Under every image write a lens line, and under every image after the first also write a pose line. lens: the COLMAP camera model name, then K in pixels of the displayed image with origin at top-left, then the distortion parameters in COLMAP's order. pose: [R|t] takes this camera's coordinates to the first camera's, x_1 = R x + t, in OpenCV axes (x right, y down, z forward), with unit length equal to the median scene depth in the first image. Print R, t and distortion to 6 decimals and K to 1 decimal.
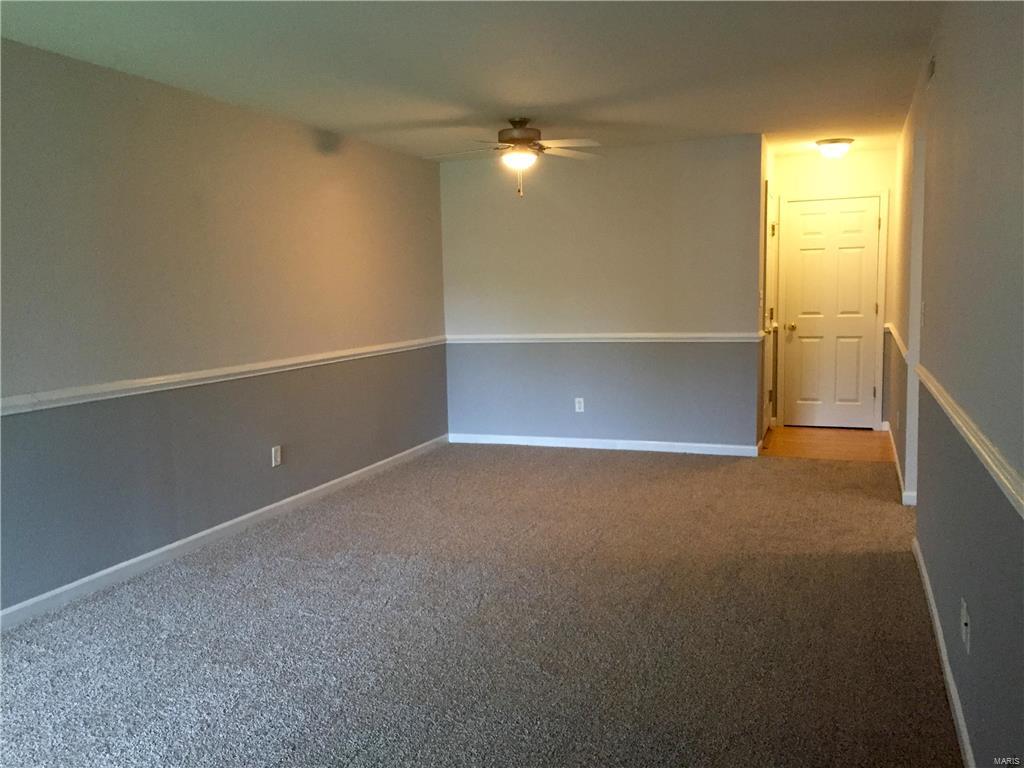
lens RADIAL K [[863.3, 0, 512.0], [0, 863.3, 384.0], [0, 0, 1]] dist [0.073896, -0.116413]
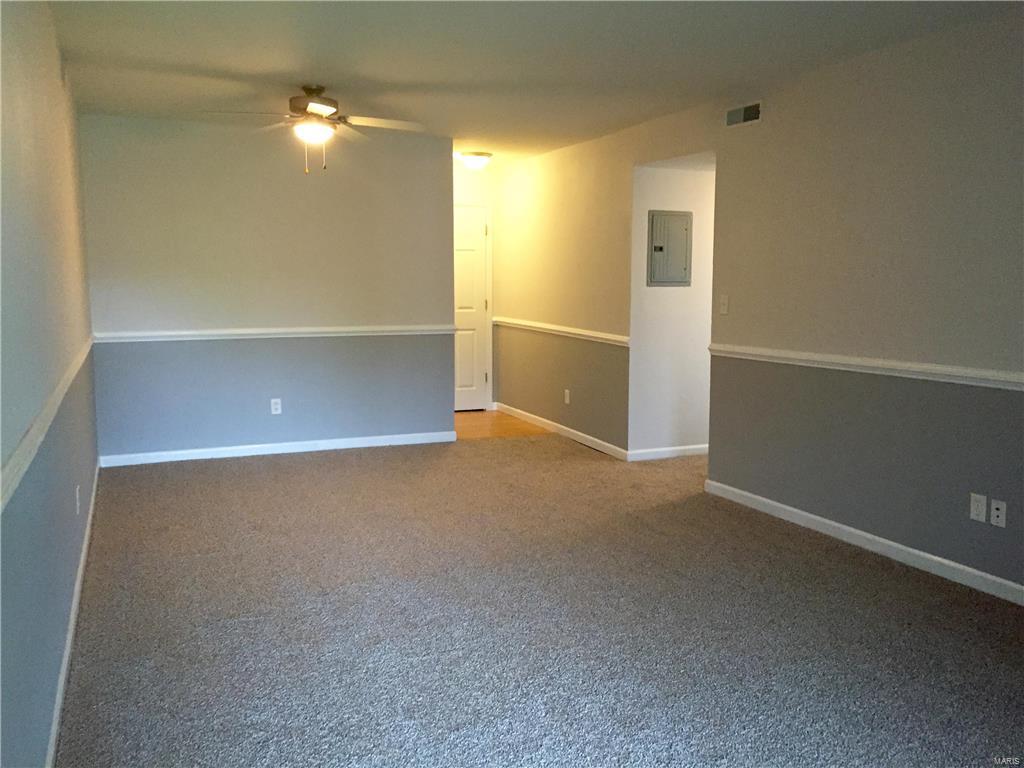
lens RADIAL K [[863.3, 0, 512.0], [0, 863.3, 384.0], [0, 0, 1]] dist [0.073896, -0.116413]
pose [[0.724591, -0.058111, 0.686725, -0.382588], [0.058392, 0.998032, 0.022842, -0.006439], [-0.686701, 0.023548, 0.726558, 0.171247]]
